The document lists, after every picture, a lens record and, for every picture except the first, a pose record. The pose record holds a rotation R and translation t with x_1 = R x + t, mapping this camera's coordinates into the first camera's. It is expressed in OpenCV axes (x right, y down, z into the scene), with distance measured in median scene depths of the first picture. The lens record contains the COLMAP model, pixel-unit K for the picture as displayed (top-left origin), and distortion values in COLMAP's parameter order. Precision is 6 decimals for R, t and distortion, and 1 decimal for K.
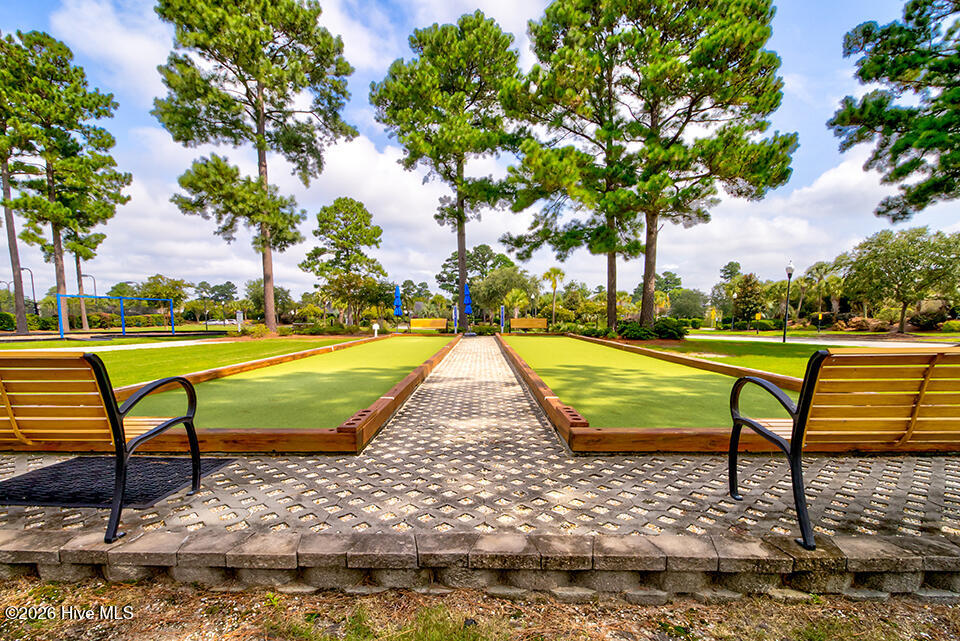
lens RADIAL K [[439.3, 0, 486.0], [0, 439.3, 311.1], [0, 0, 1]] dist [0.001549, -0.007798]
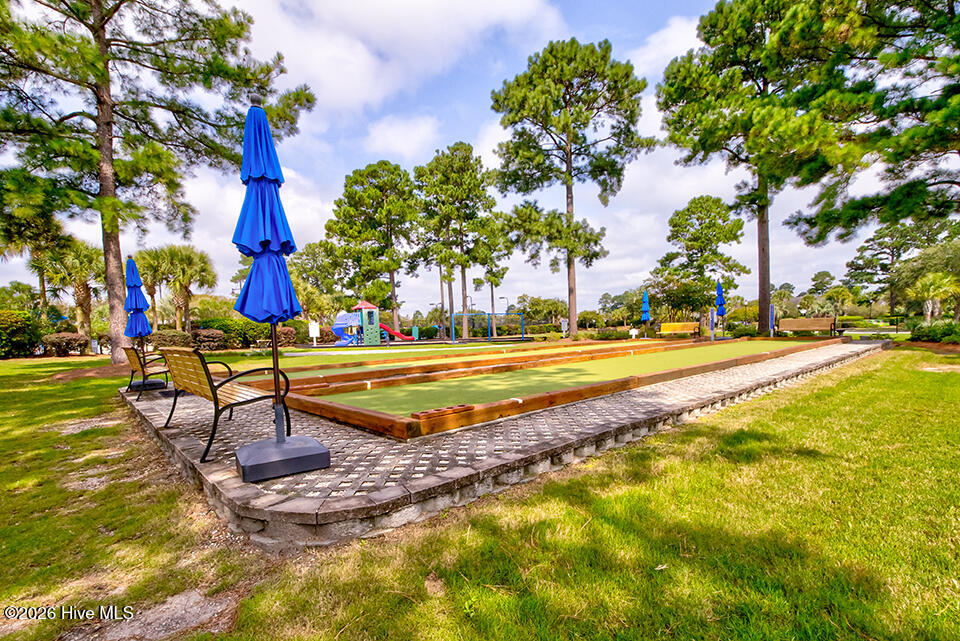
lens RADIAL K [[439.3, 0, 486.0], [0, 439.3, 311.1], [0, 0, 1]] dist [0.001549, -0.007798]
pose [[0.674367, -0.050007, -0.736701, 0.182650], [0.041614, 0.998692, -0.029697, 0.001854], [0.737223, -0.010630, 0.675566, 0.024518]]
